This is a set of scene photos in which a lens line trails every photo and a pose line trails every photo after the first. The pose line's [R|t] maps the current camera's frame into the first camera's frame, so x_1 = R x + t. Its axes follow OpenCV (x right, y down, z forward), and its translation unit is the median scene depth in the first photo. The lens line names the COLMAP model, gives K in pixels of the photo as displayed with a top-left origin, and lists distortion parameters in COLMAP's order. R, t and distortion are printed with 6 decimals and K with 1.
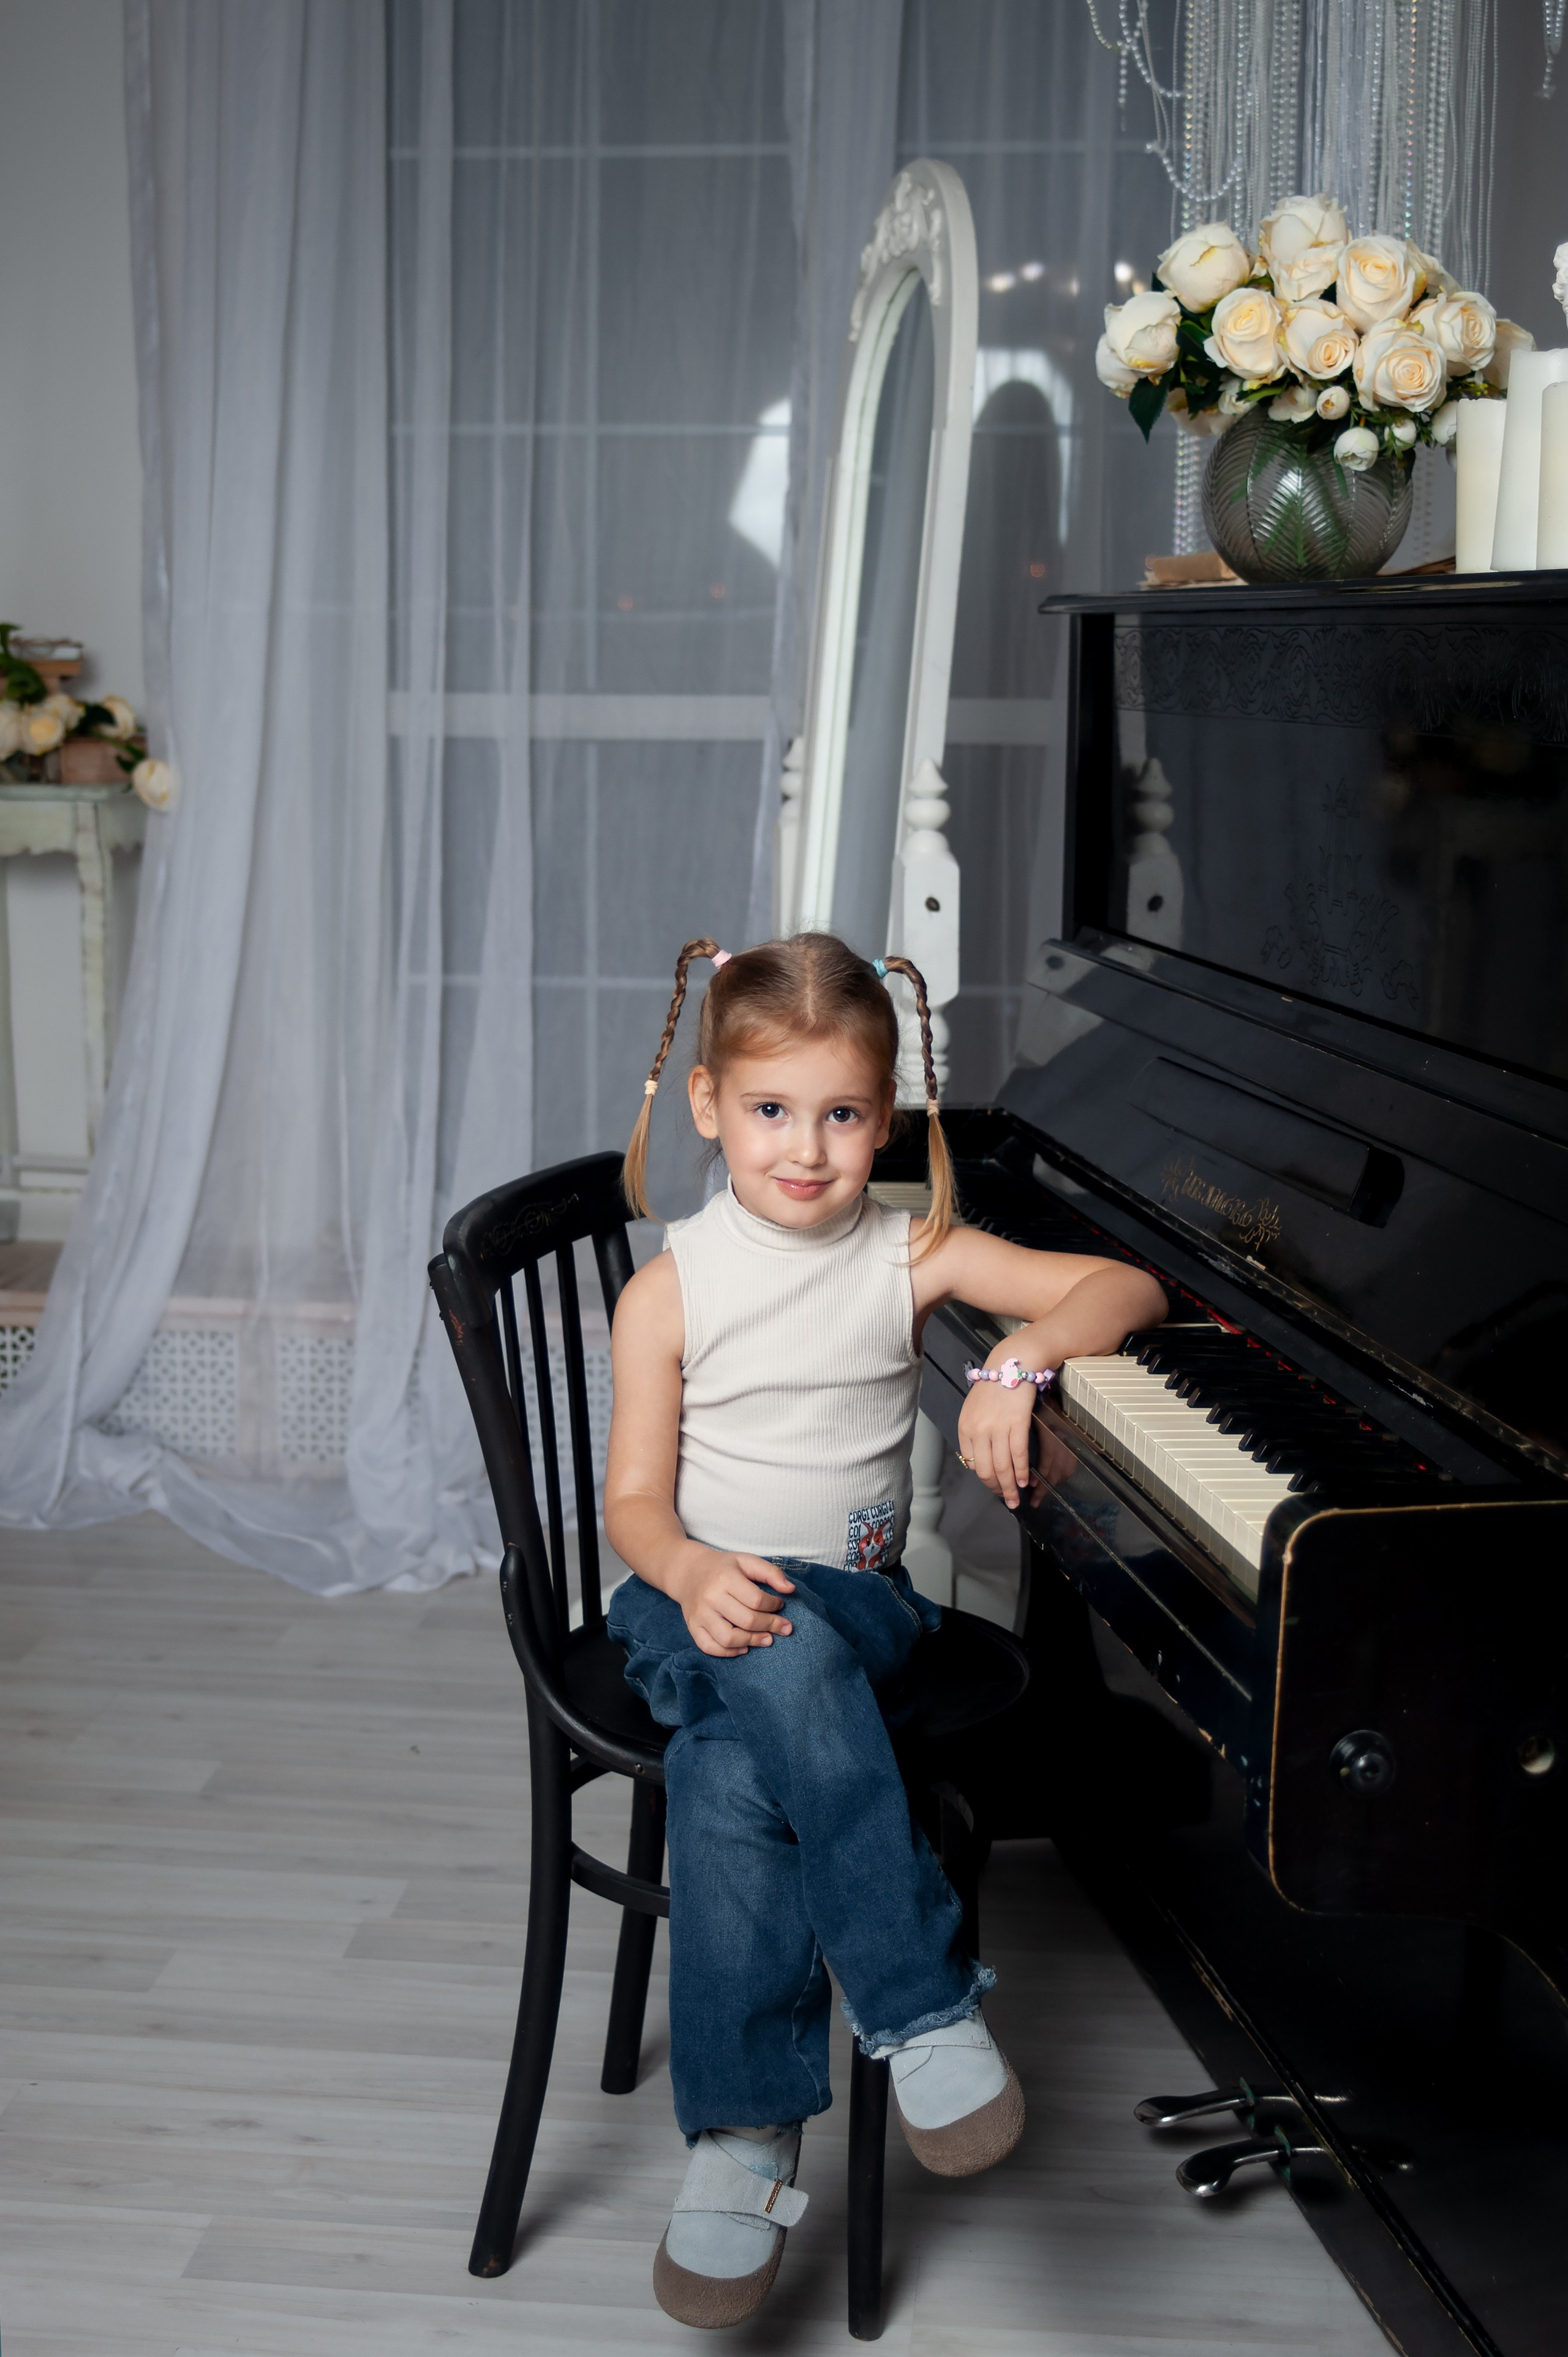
lens RADIAL K [[2991.8, 0, 781.1], [0, 2991.8, 1131.6], [0, 0, 1]] dist [-0.098453, 0.098832]
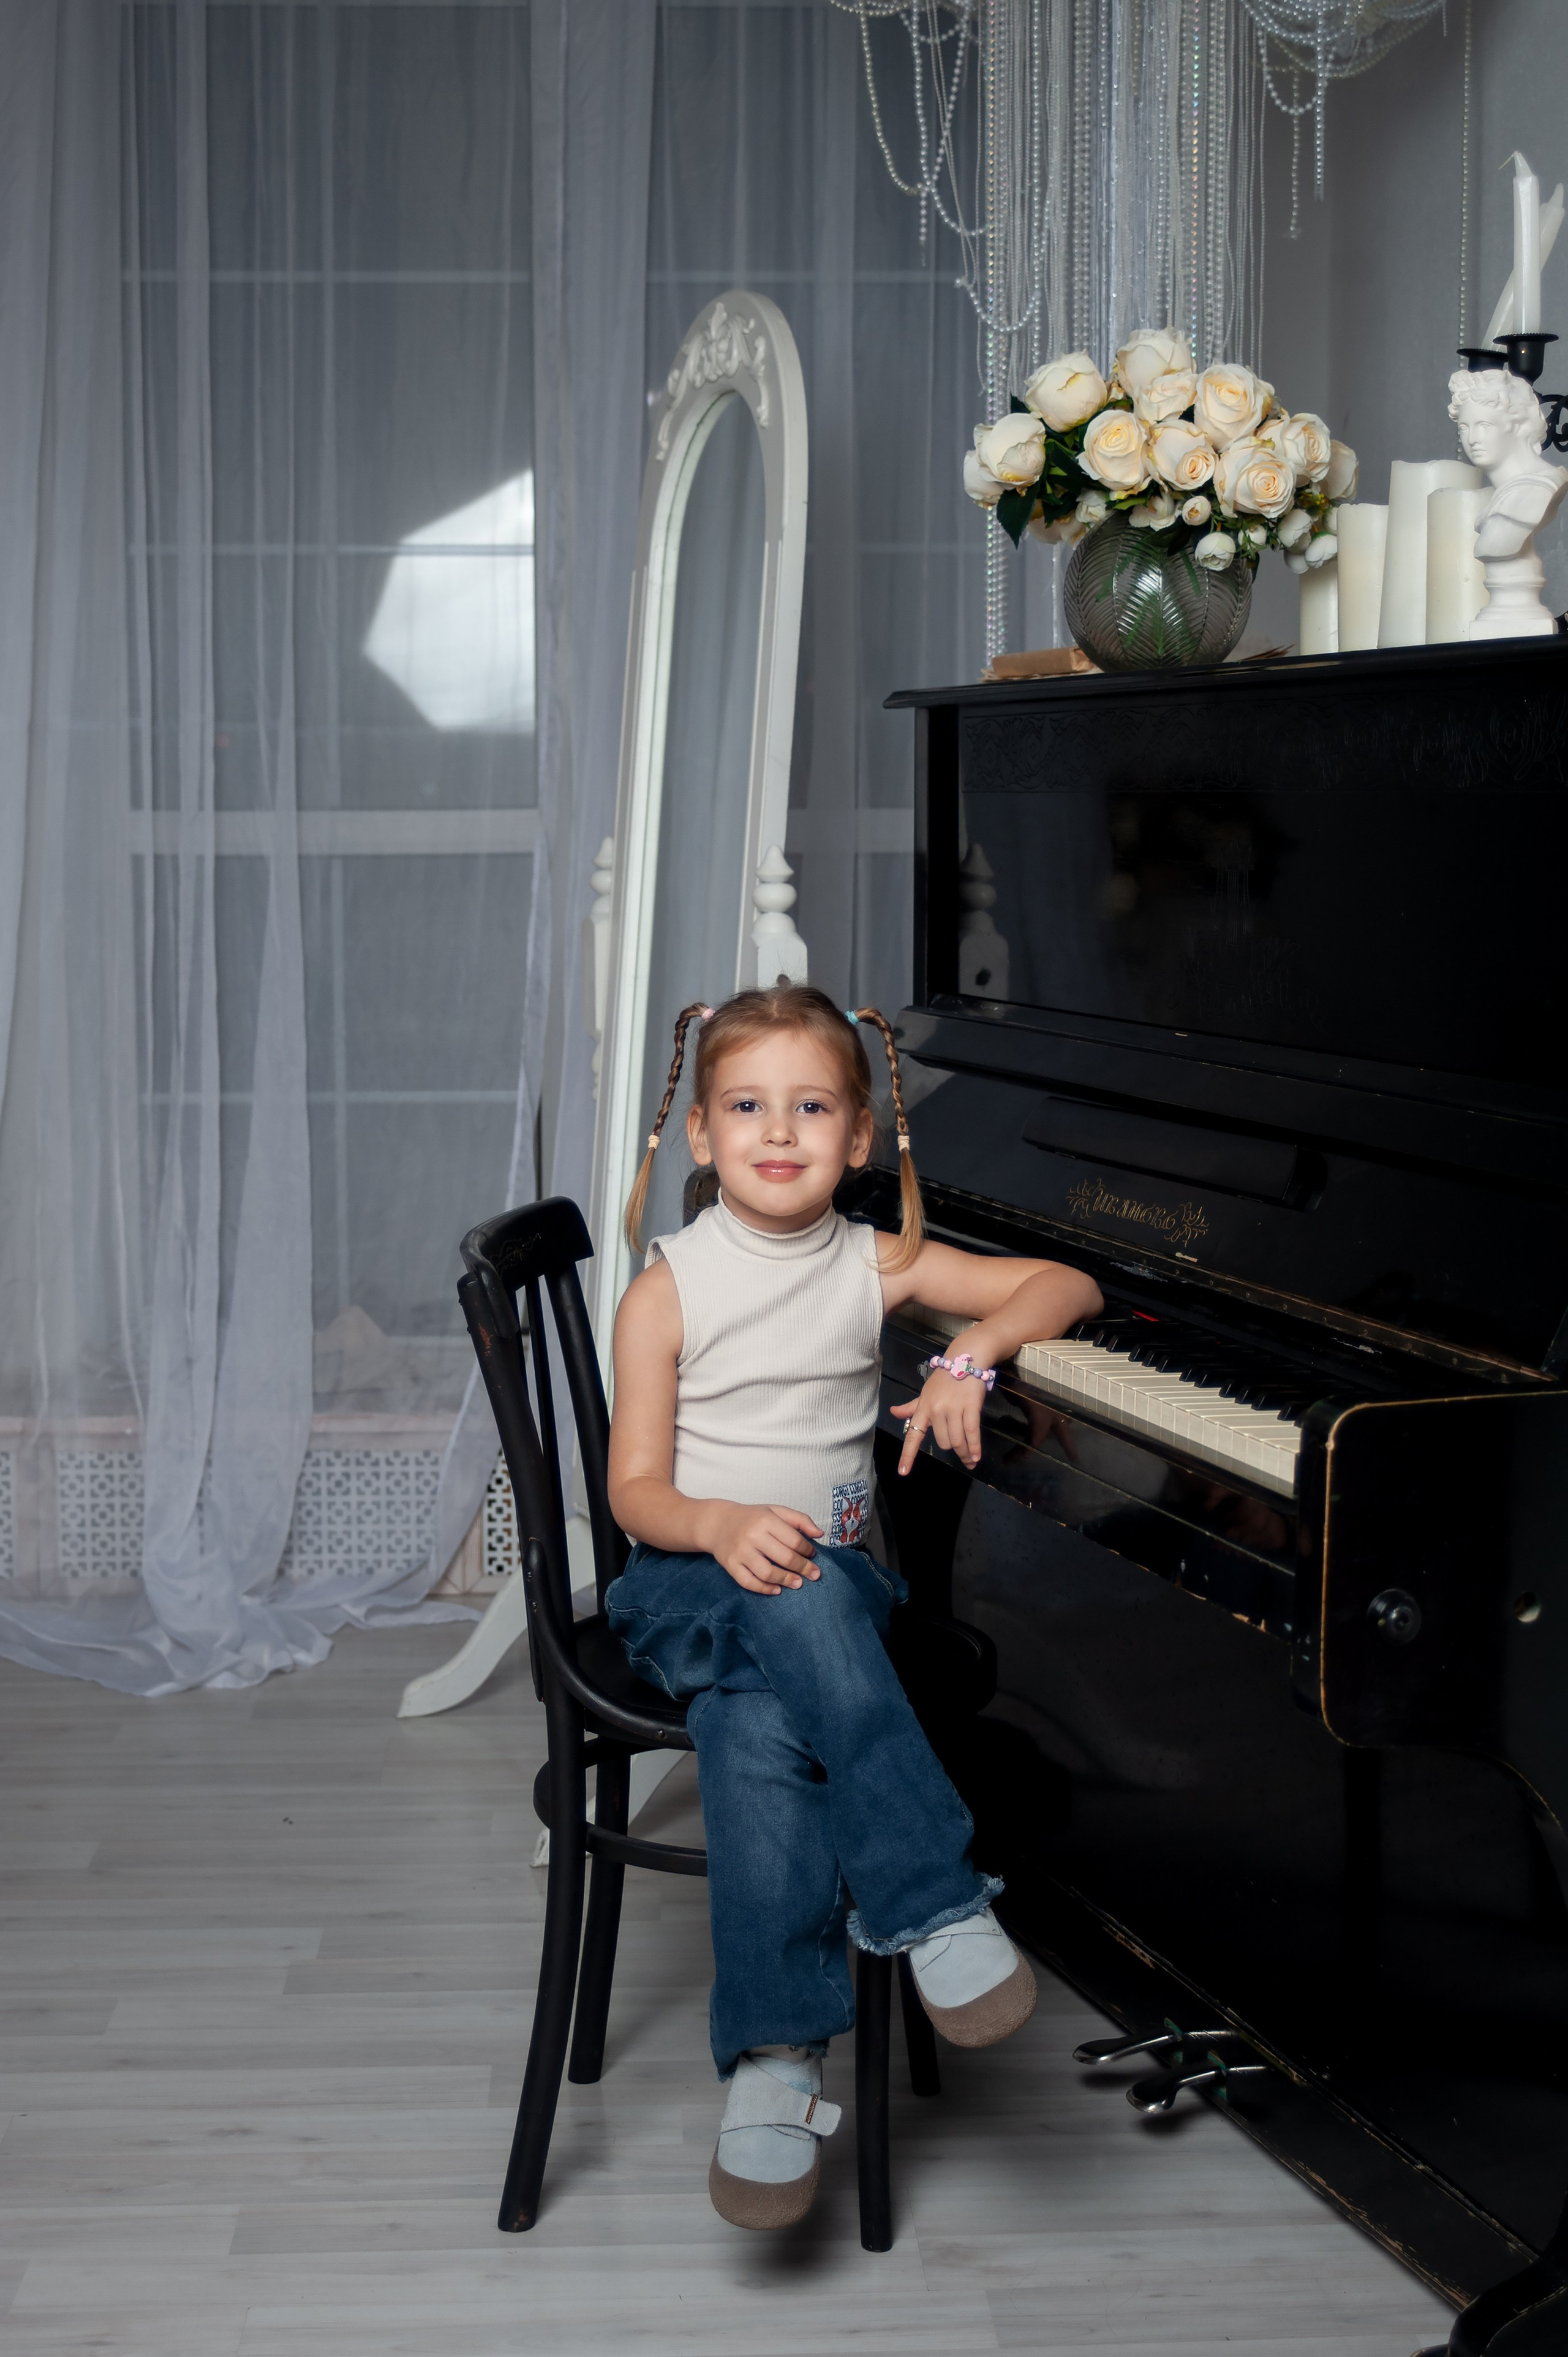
lens RADIAL K [[3197.4, 0, 784.0], [0, 3197.4, 1178.5], [0, 0, 1]] dist [-0.071654, 0.095312]
pose [[0.988389, -0.028392, 0.149270, -0.134280], [0.034708, 0.998601, -0.039884, 0.044216], [-0.147929, 0.044601, 0.987992, -0.141598]]
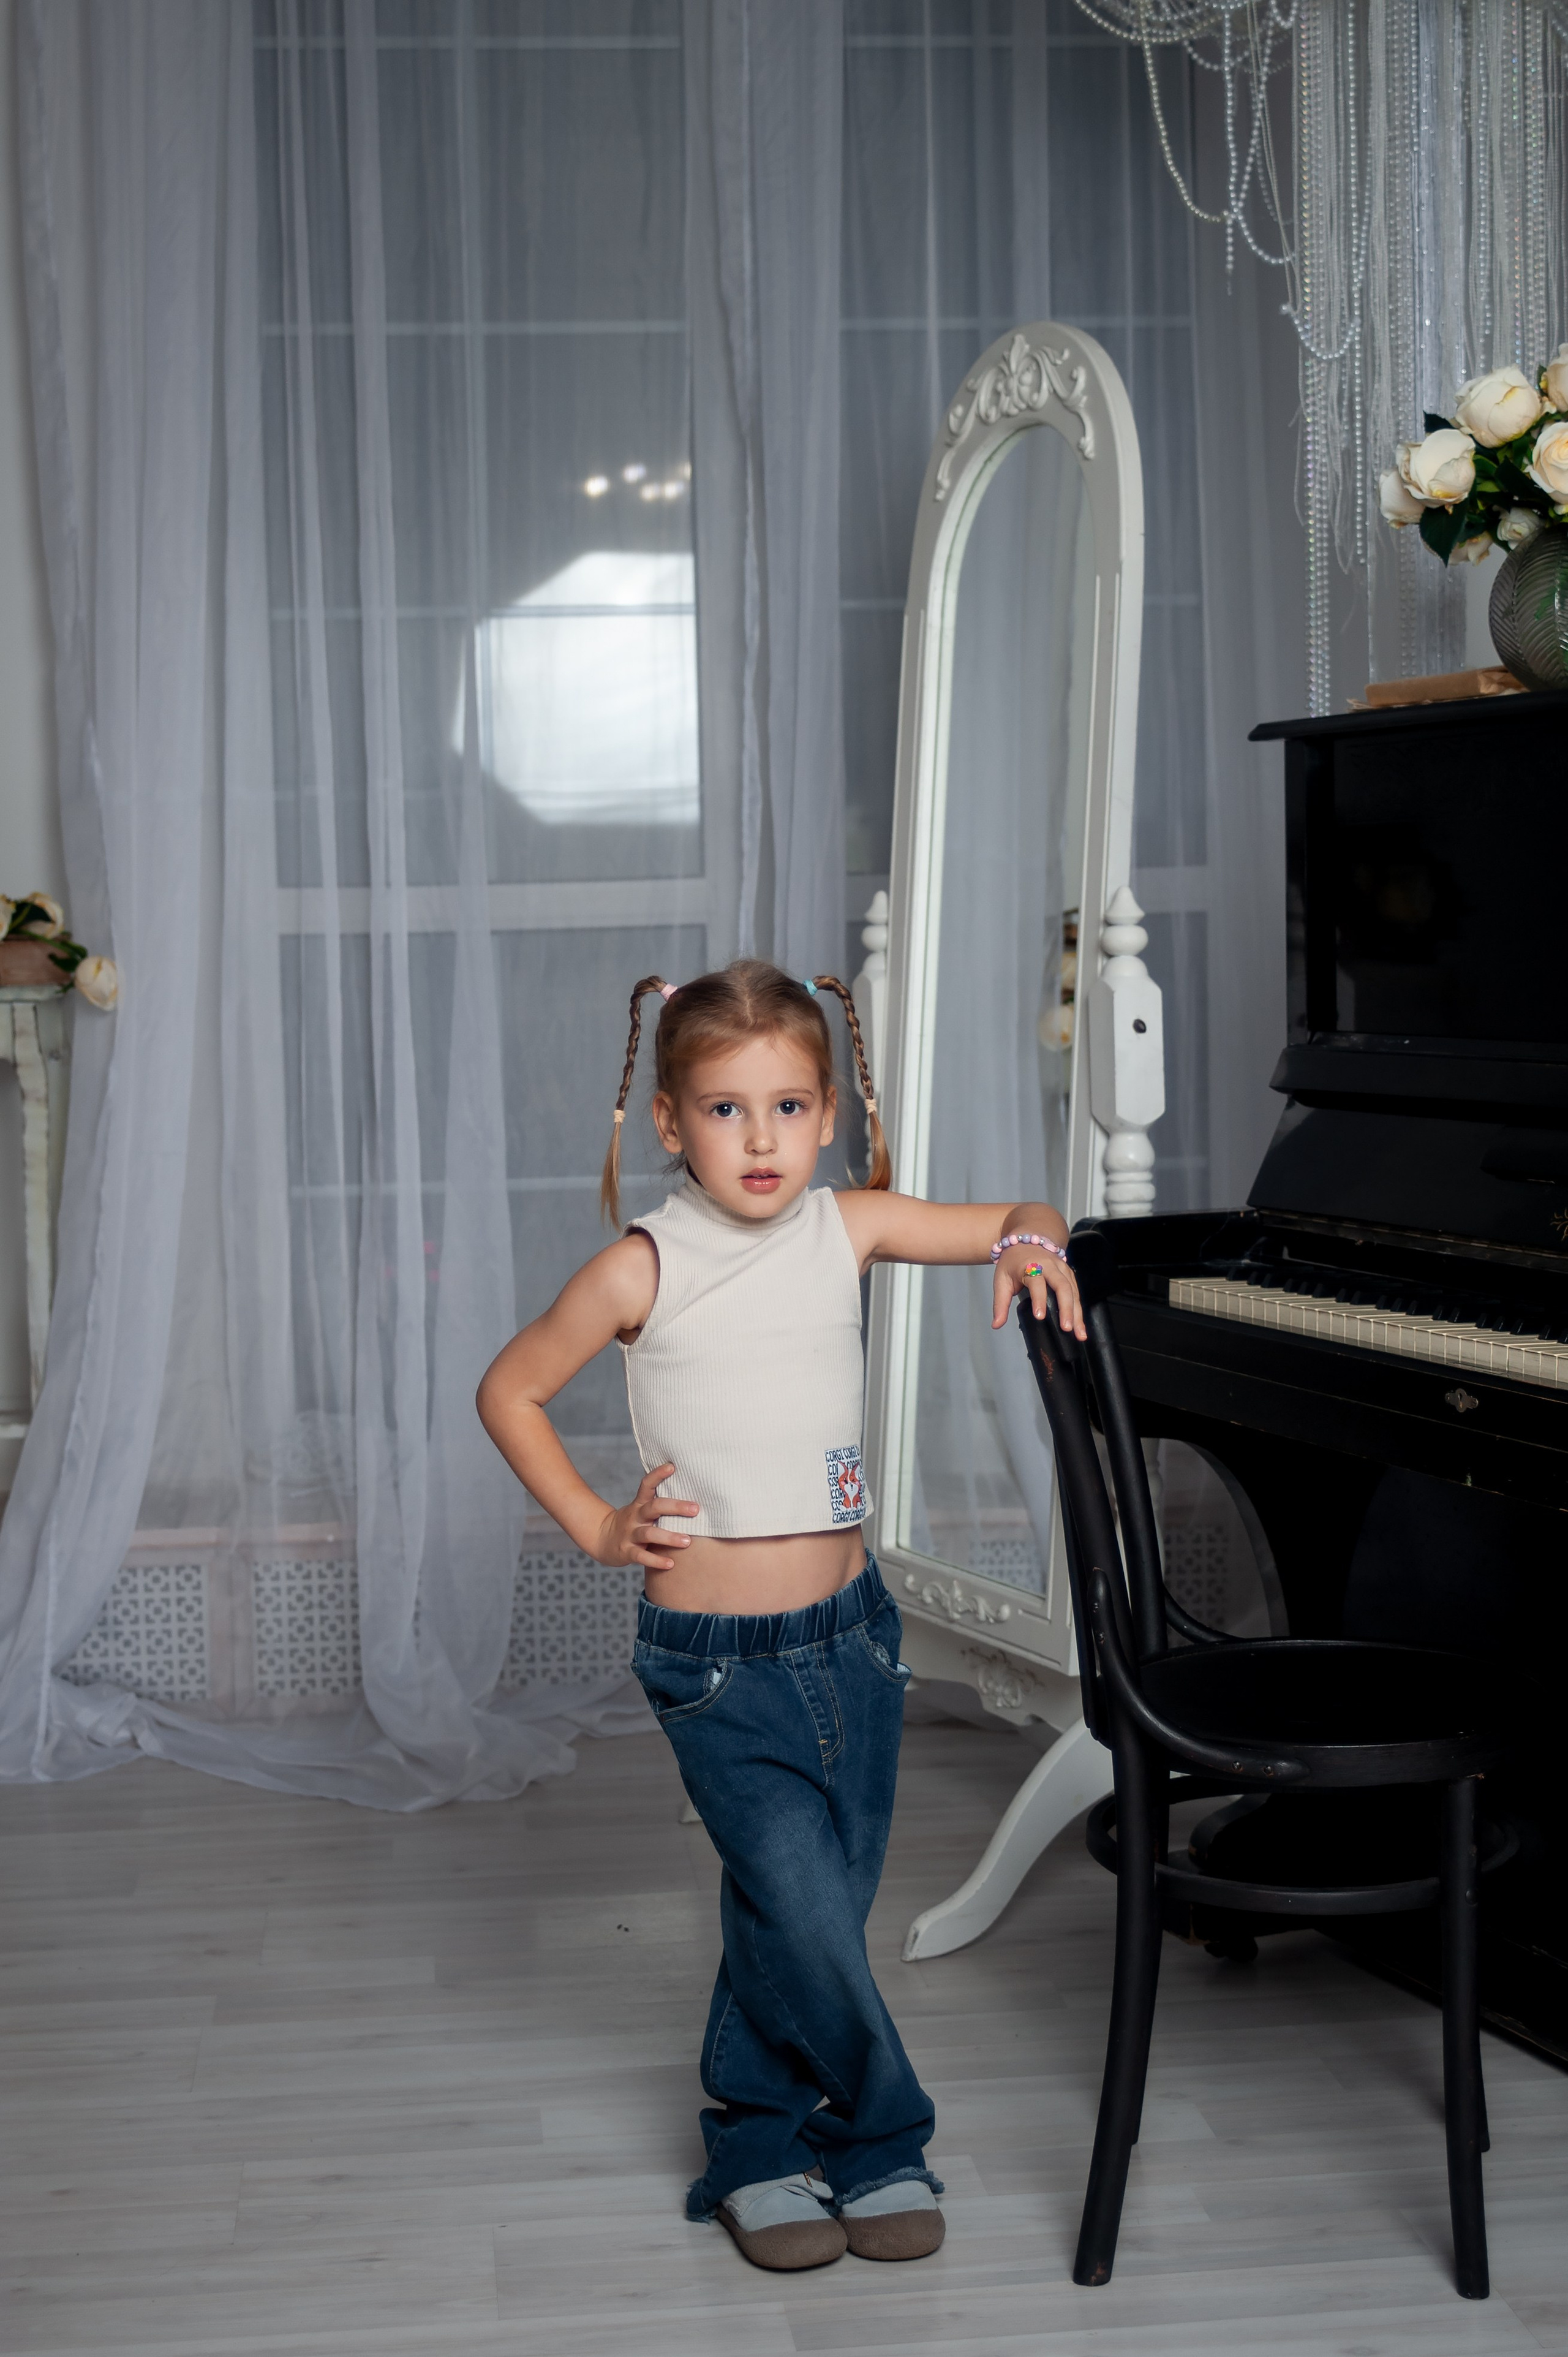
lens RADIAL K [[3381.3, 0, 784.0], [0, 3381.3, 1178.5], [0, 0, 1]] dist [-0.062673, 0.063641]
pose [[0.977317, -0.048026, 0.206263, -0.344663], [0.065202, 0.994874, -0.077297, 0.064586], [-0.201493, 0.088993, 0.975439, -0.122511]]
